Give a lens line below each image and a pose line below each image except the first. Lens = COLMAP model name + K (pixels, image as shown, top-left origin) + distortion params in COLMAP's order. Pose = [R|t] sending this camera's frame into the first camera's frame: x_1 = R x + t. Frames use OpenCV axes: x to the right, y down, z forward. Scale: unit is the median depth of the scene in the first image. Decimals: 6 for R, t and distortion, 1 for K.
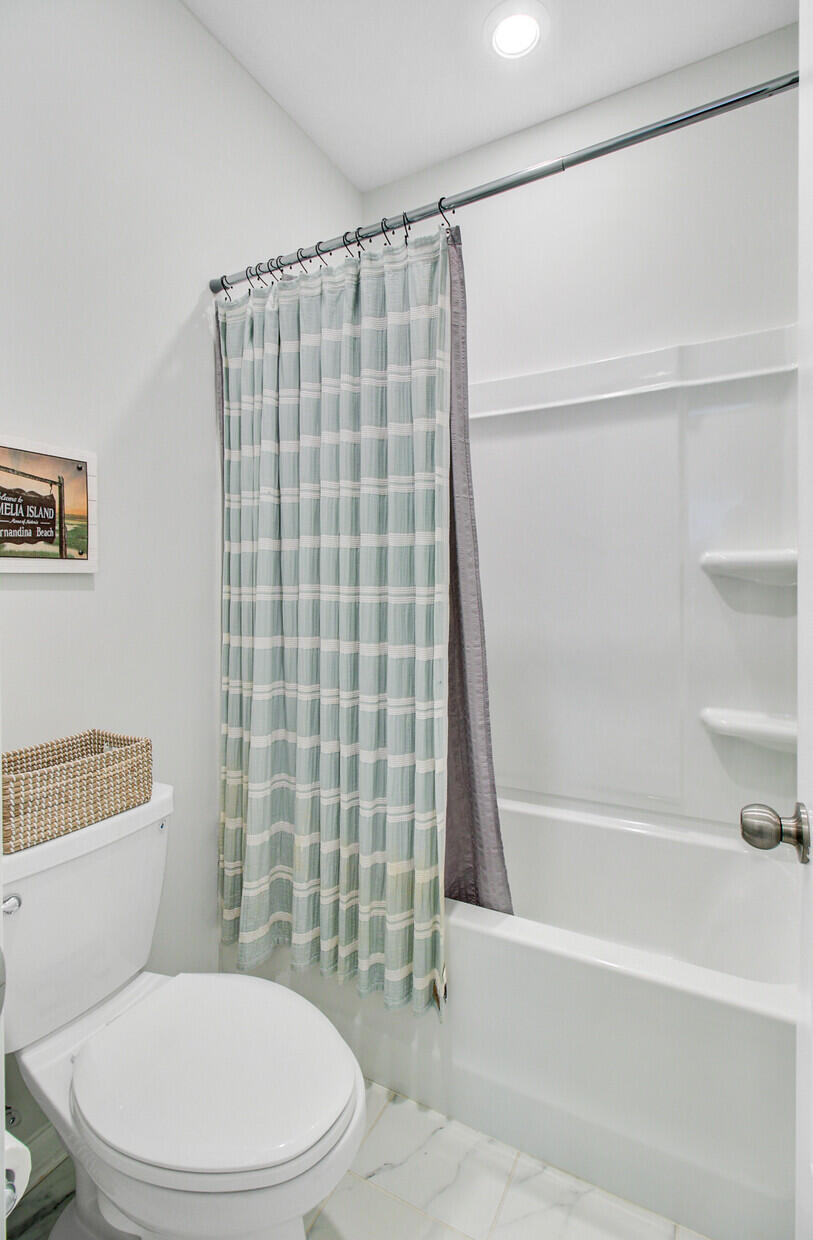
lens RADIAL K [[572.4, 0, 418.2], [0, 572.4, 585.2], [0, 0, 1]] dist [-0.005076, 0.001284]
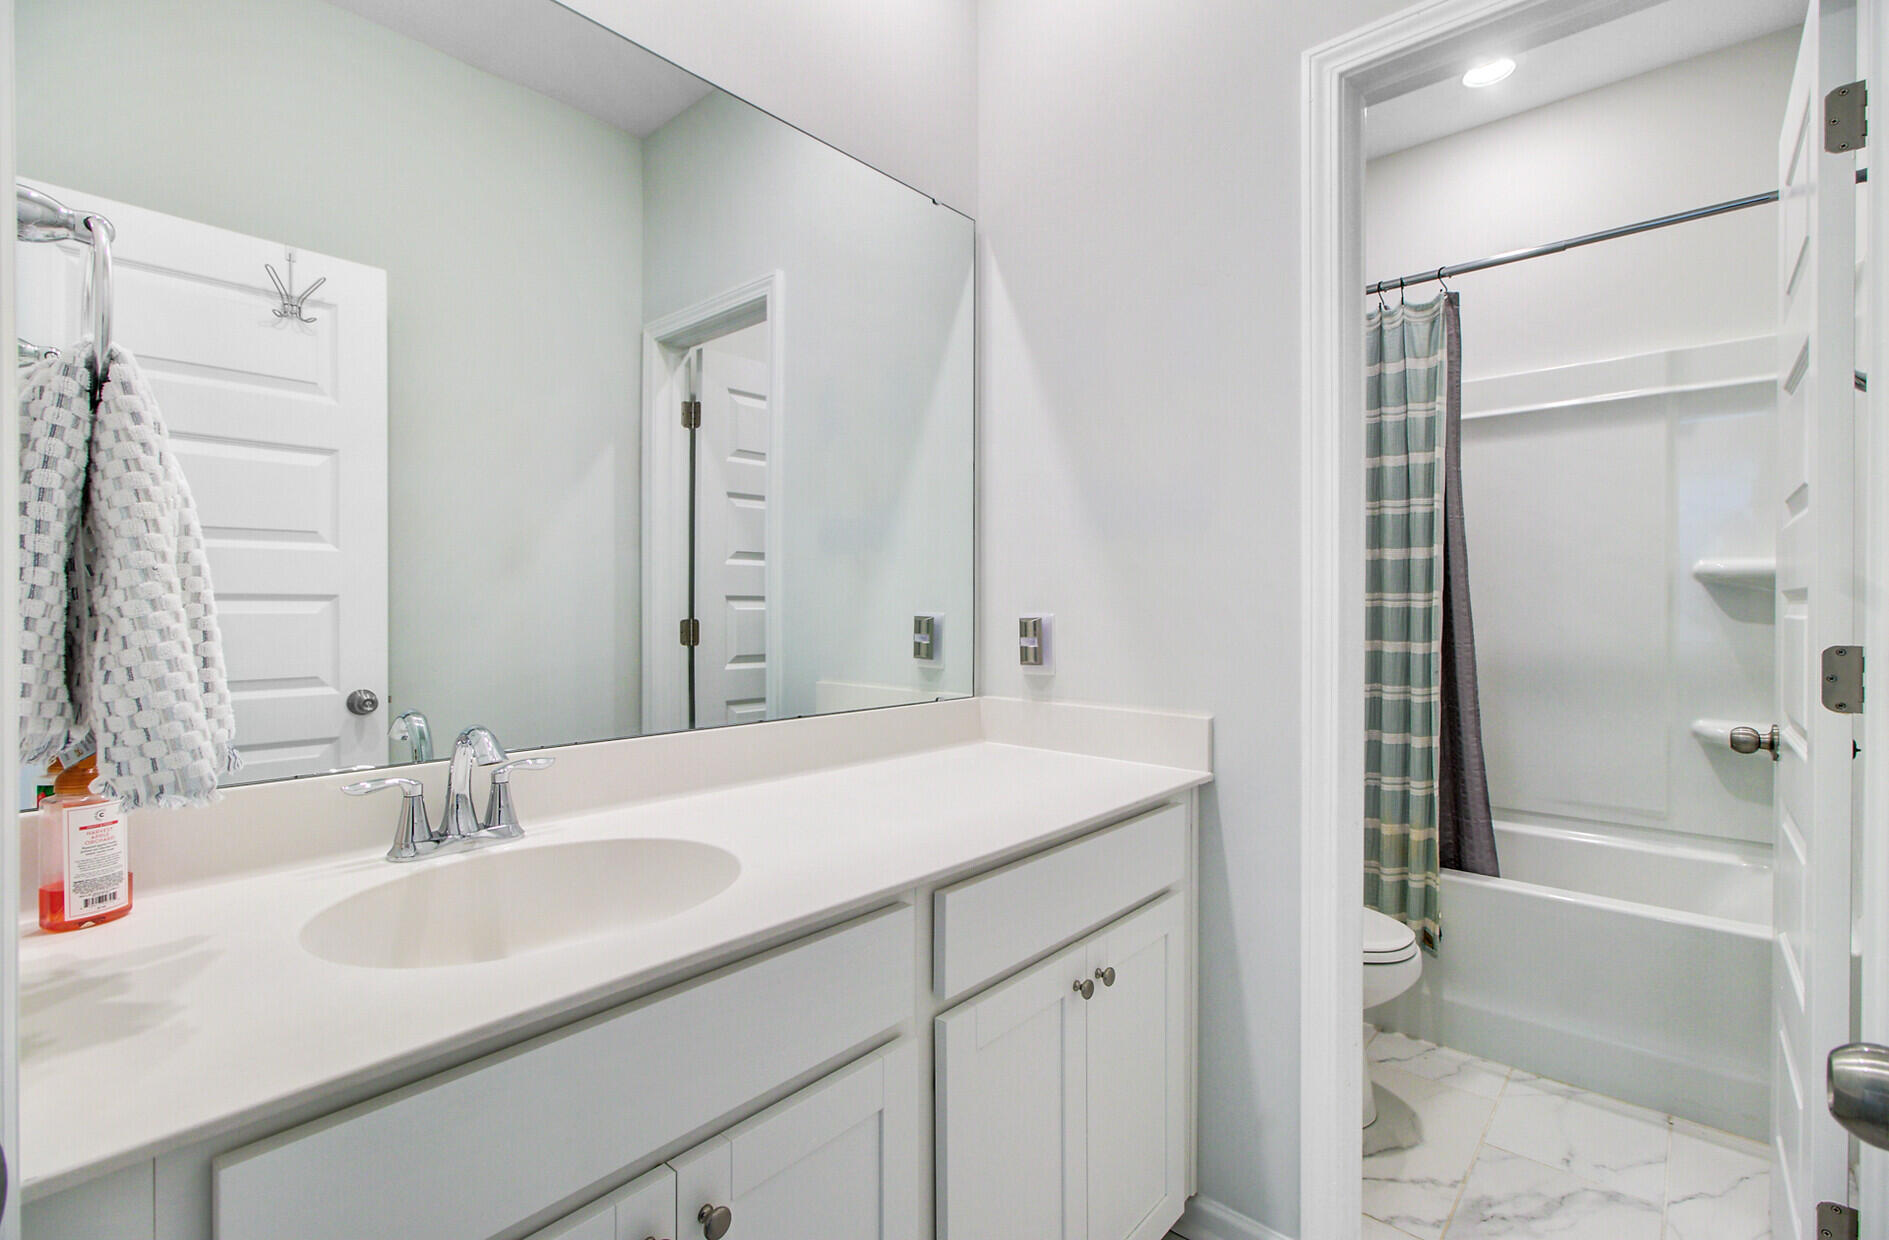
lens RADIAL K [[870.2, 0, 938.1], [0, 870.2, 613.9], [0, 0, 1]] dist [0.001860, -0.000691]
pose [[0.969336, 0.003083, -0.245722, -0.516422], [-0.002180, 0.999990, 0.003951, 0.041590], [0.245731, -0.003294, 0.969332, -1.004914]]
